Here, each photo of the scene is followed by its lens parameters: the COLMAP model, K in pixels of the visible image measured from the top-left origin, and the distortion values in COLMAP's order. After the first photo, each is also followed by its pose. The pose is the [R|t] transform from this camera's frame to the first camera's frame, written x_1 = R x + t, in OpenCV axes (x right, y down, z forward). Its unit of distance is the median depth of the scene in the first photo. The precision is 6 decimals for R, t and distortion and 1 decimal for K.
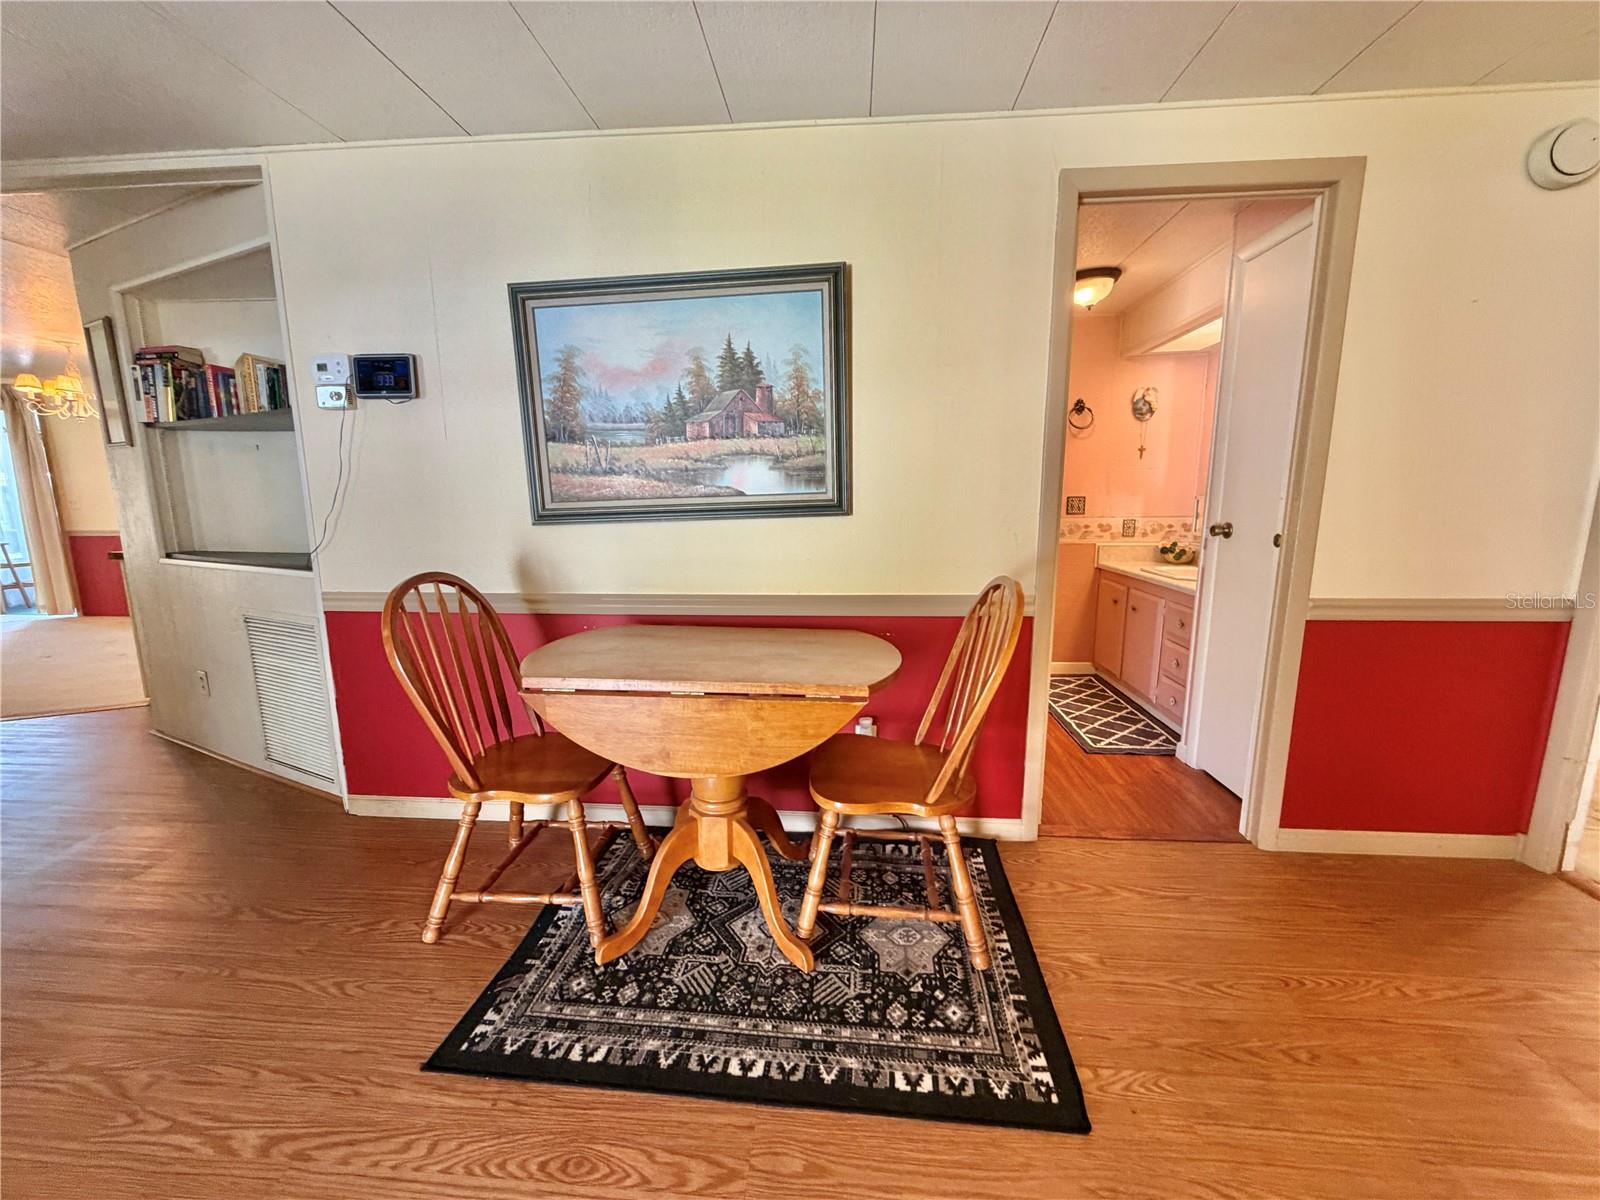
lens RADIAL K [[640.3, 0, 798.8], [0, 640.3, 601.6], [0, 0, 1]] dist [-0.001032, 0.000716]
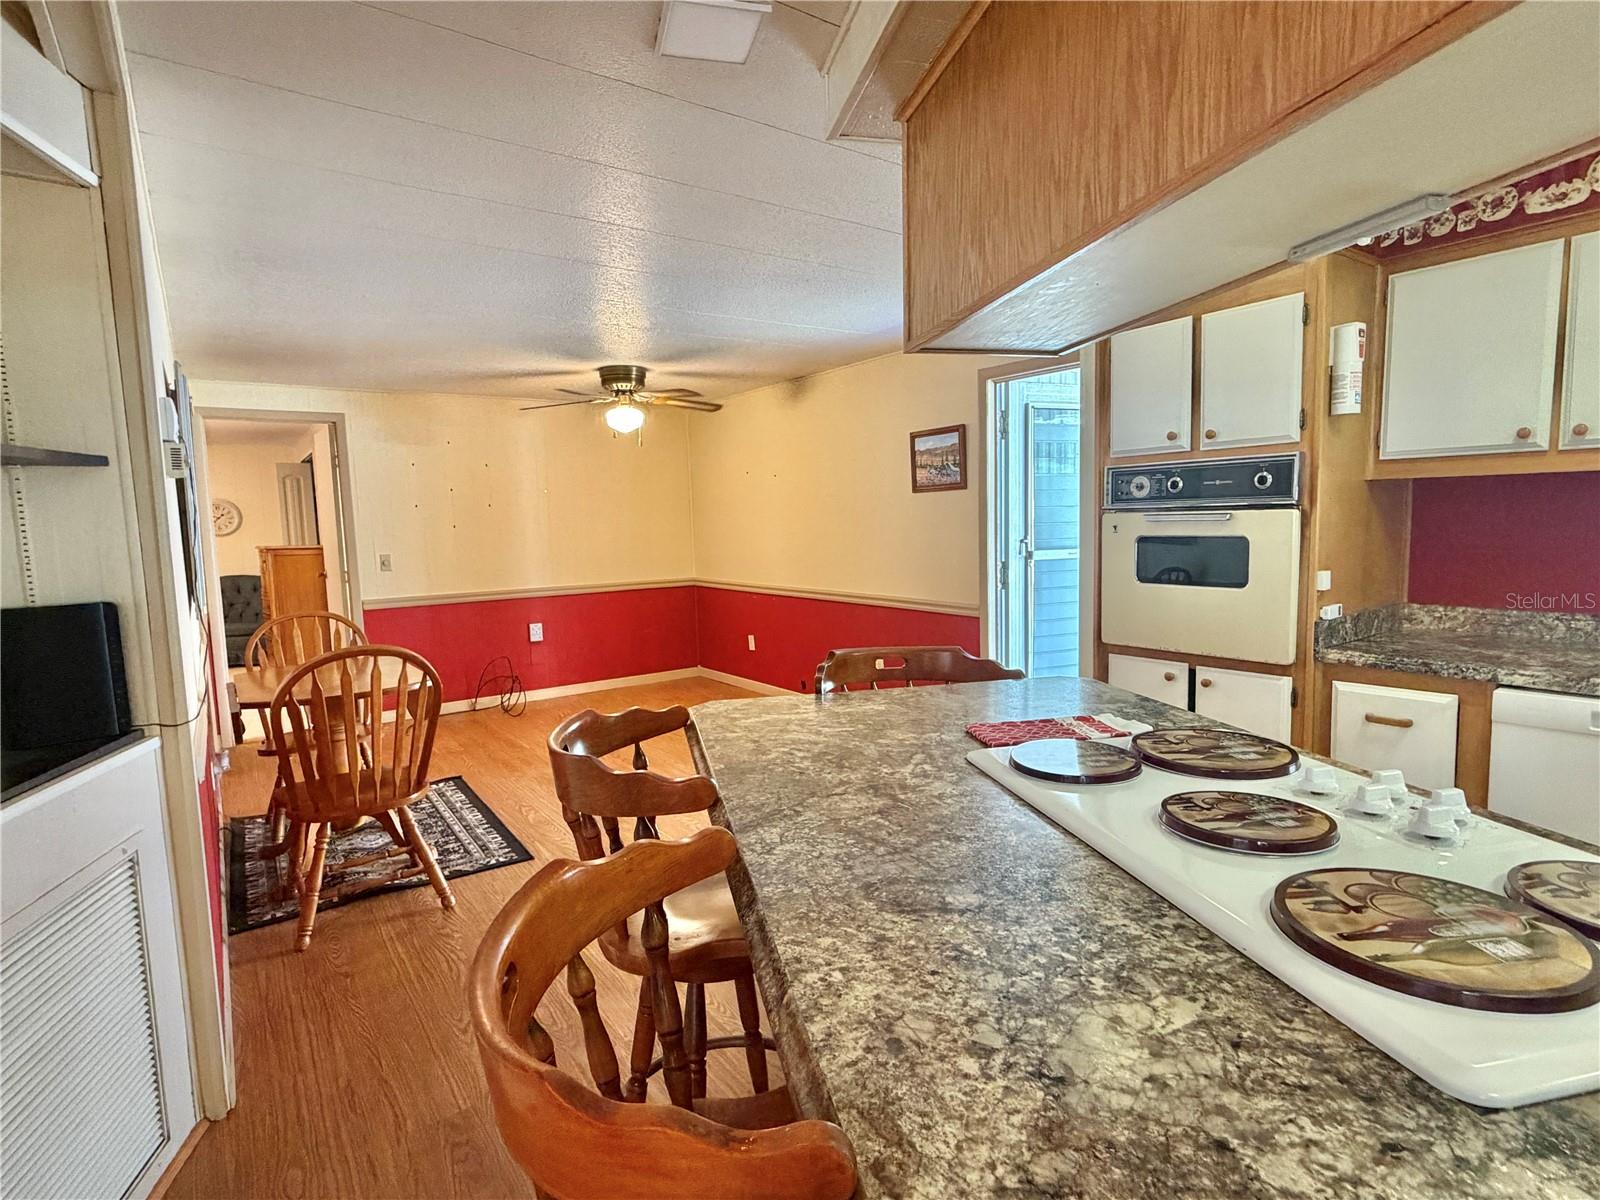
lens RADIAL K [[826.4, 0, 798.5], [0, 826.4, 607.4], [0, 0, 1]] dist [-0.006438, 0.005103]
pose [[-0.643294, -0.058419, 0.763387, -1.922435], [0.156443, 0.966017, 0.205758, -0.254091], [-0.749465, 0.251790, -0.612294, 1.127140]]
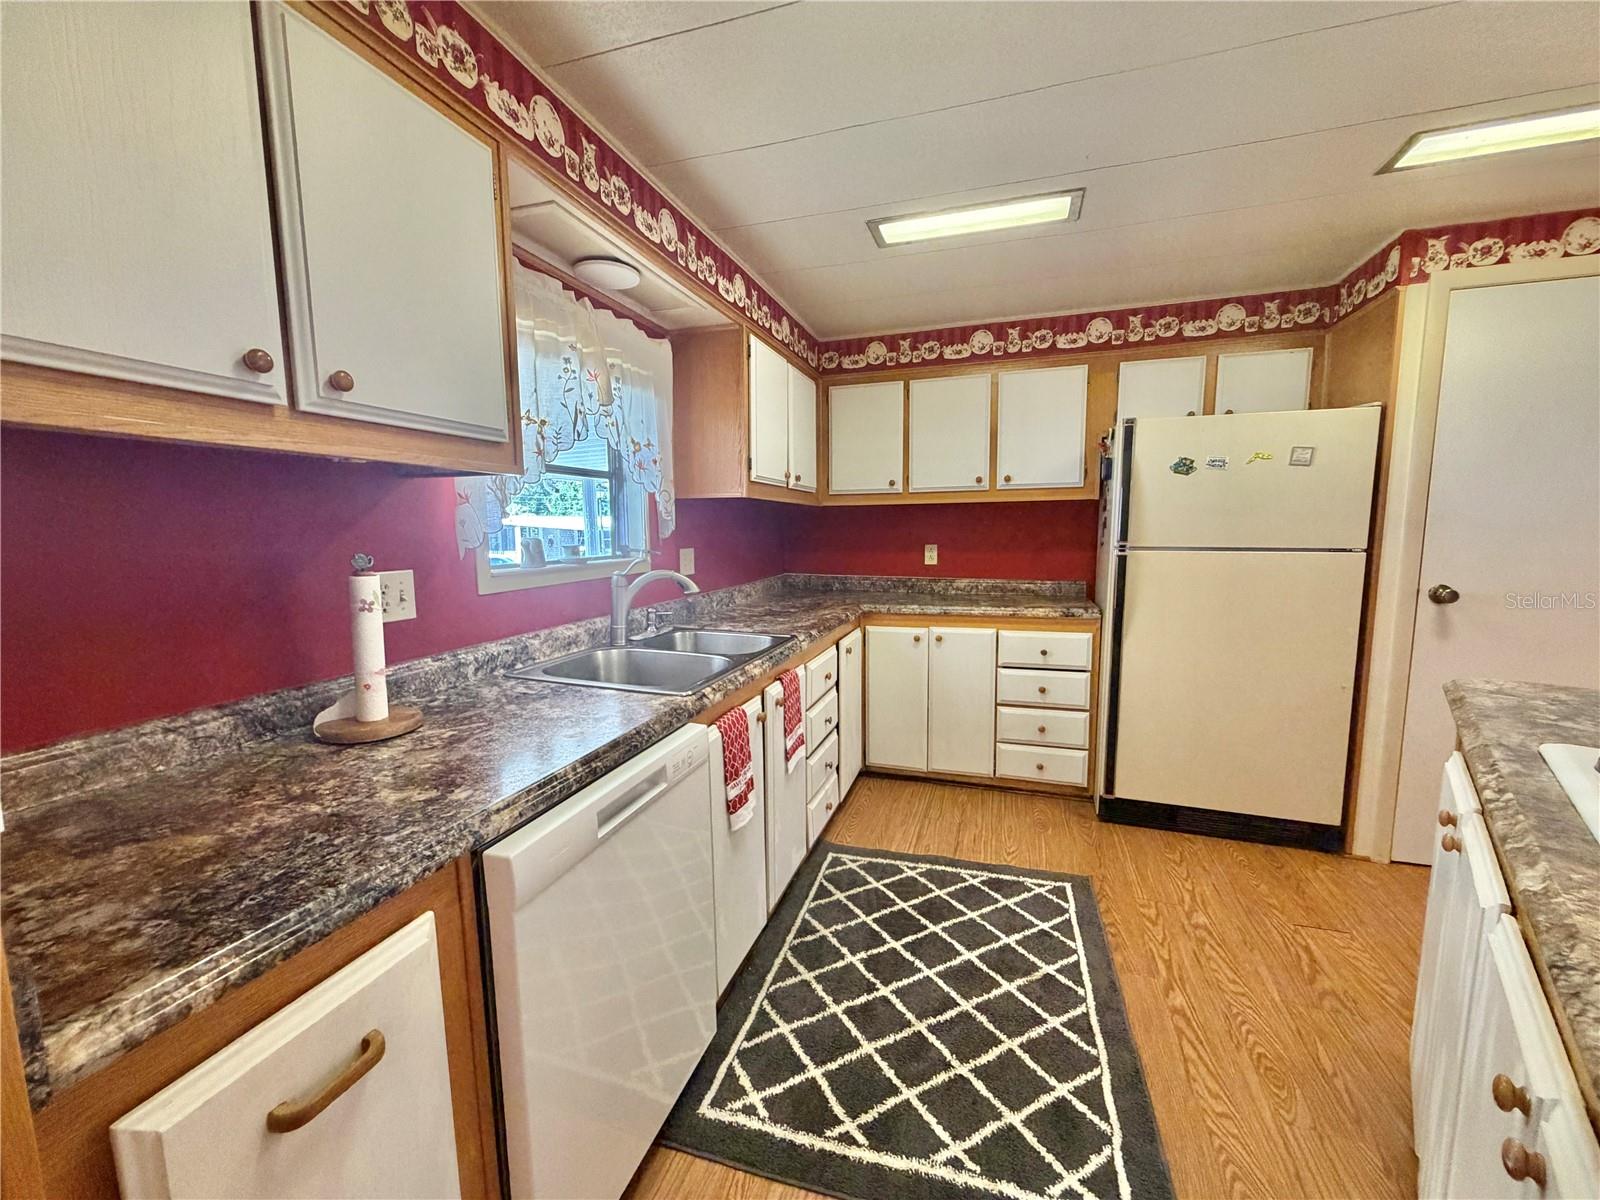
lens RADIAL K [[640.3, 0, 801.4], [0, 640.3, 601.8], [0, 0, 1]] dist [-0.001032, 0.000716]
pose [[-0.236944, 0.121548, -0.963890, -1.352386], [-0.149012, 0.975856, 0.159687, -0.064598], [0.960028, 0.181468, -0.213112, 0.104986]]
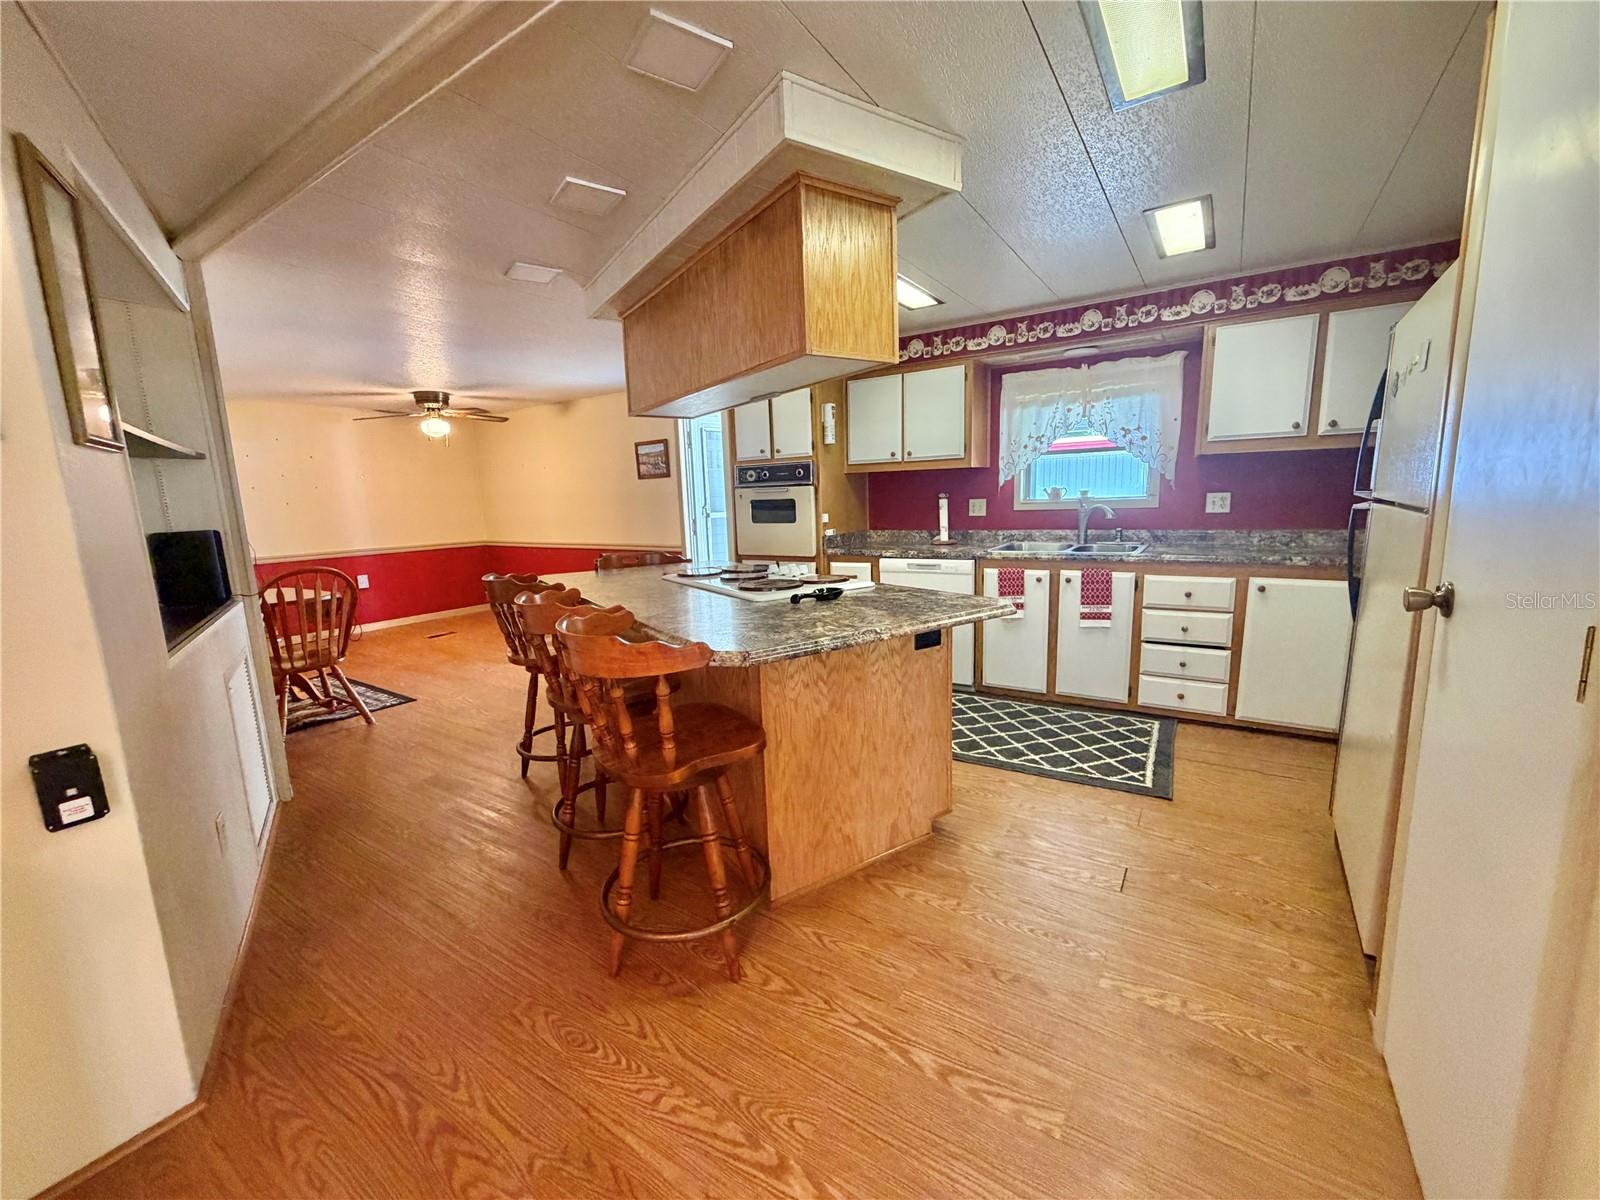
lens RADIAL K [[640.3, 0, 797.0], [0, 640.3, 602.8], [0, 0, 1]] dist [-0.001032, 0.000716]
pose [[-0.876587, -0.045285, 0.479108, -2.440045], [0.116201, 0.946187, 0.302037, -0.308144], [-0.467004, 0.320435, -0.824153, 1.680291]]
